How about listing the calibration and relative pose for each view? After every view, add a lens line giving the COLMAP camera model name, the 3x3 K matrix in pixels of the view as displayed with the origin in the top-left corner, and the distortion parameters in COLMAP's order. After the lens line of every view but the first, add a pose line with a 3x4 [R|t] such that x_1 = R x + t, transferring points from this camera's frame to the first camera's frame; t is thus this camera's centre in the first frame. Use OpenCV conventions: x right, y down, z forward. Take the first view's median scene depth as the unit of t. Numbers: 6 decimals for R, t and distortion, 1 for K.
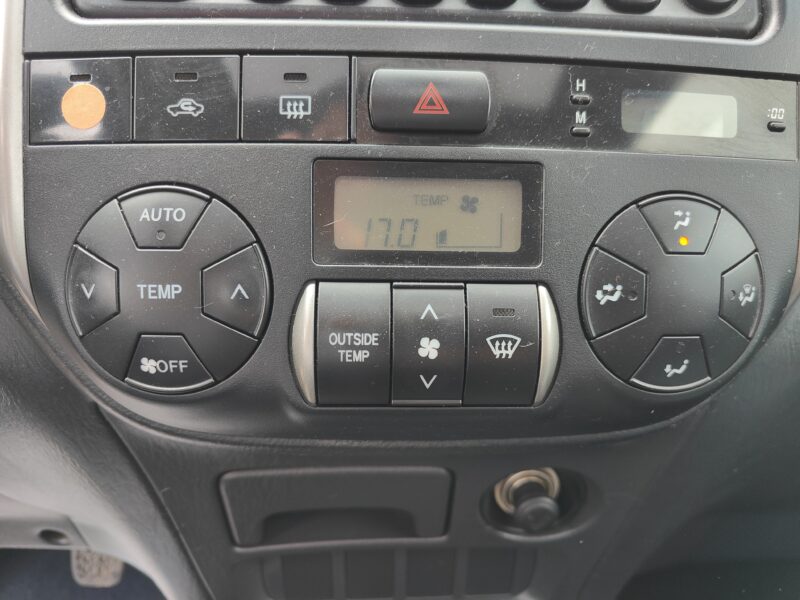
lens RADIAL K [[565.9, 0, 405.2], [0, 565.9, 310.0], [0, 0, 1]] dist [-0.020851, 0.002725]
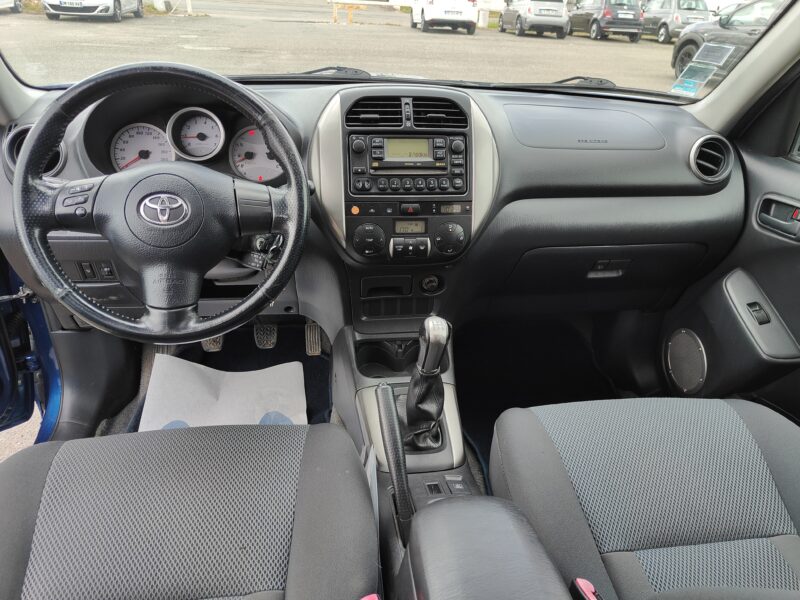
lens RADIAL K [[542.4, 0, 398.9], [0, 542.4, 309.6], [0, 0, 1]] dist [0.001981, -0.000161]
pose [[0.995103, -0.030945, 0.093875, -0.690737], [0.014812, 0.985691, 0.167912, -0.278517], [-0.097728, -0.165699, 0.981322, -5.161729]]
